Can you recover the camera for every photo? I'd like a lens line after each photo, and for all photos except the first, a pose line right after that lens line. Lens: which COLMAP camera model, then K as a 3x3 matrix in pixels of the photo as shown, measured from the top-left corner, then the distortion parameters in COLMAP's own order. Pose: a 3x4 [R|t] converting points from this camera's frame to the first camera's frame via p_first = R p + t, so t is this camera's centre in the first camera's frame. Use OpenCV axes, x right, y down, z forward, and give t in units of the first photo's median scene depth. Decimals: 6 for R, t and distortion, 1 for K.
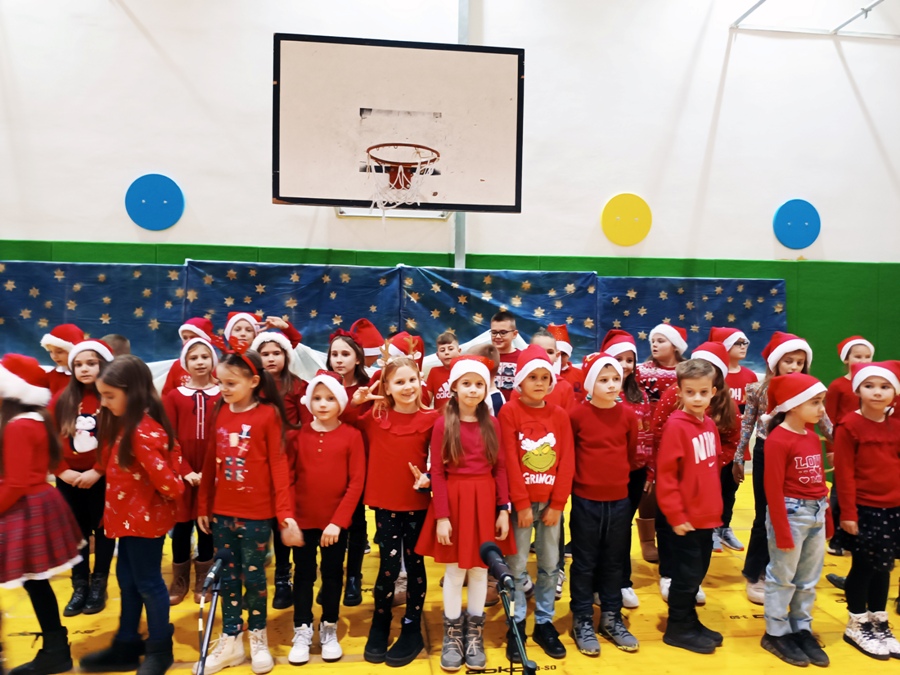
lens RADIAL K [[643.0, 0, 447.6], [0, 643.0, 335.9], [0, 0, 1]] dist [0.096469, -0.168031]
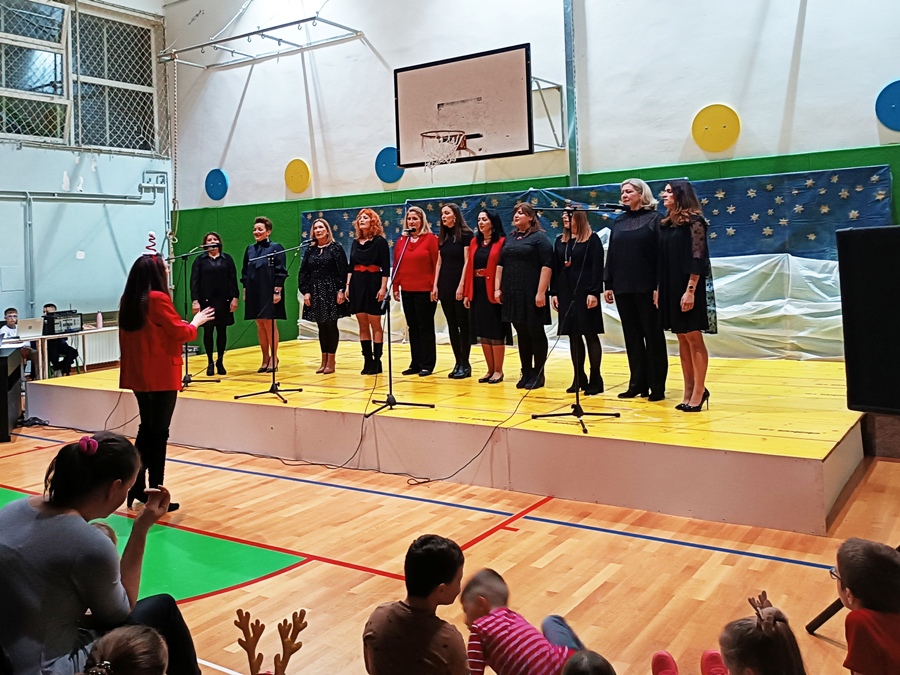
lens RADIAL K [[835.5, 0, 414.5], [0, 835.5, 229.4], [0, 0, 1]] dist [0.152145, -0.327525]
pose [[0.746411, -0.060011, -0.662774, 0.889335], [0.044085, 0.998197, -0.040733, 0.032373], [0.664024, 0.001185, 0.747711, -0.447317]]
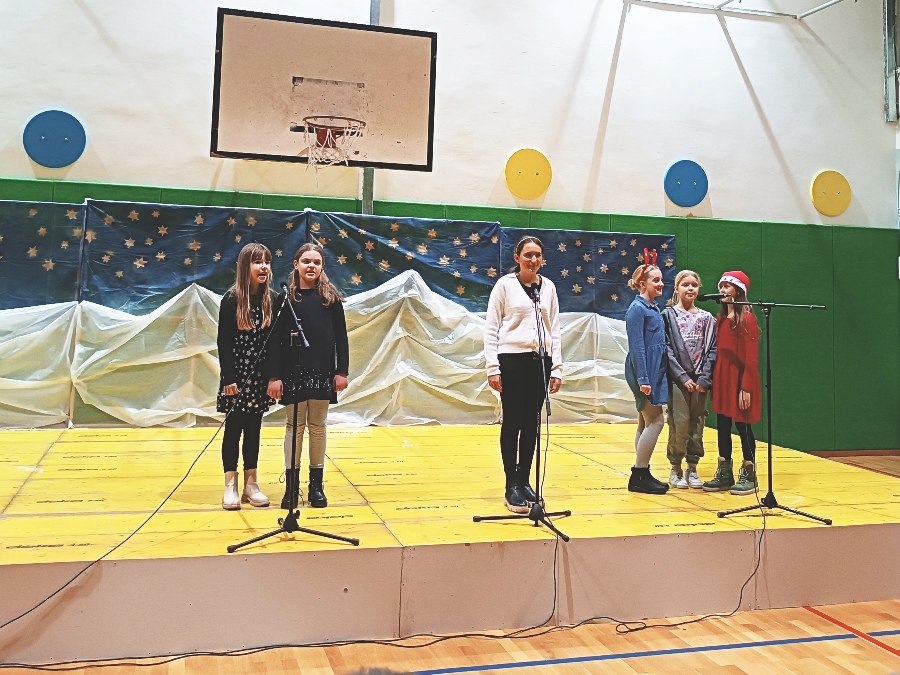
lens RADIAL K [[962.8, 0, 462.7], [0, 962.8, 196.9], [0, 0, 1]] dist [0.168928, -0.371043]
pose [[0.985183, 0.034846, 0.167927, -0.089825], [-0.017311, 0.994345, -0.104775, 0.023029], [-0.170628, 0.100316, 0.980216, -0.516787]]
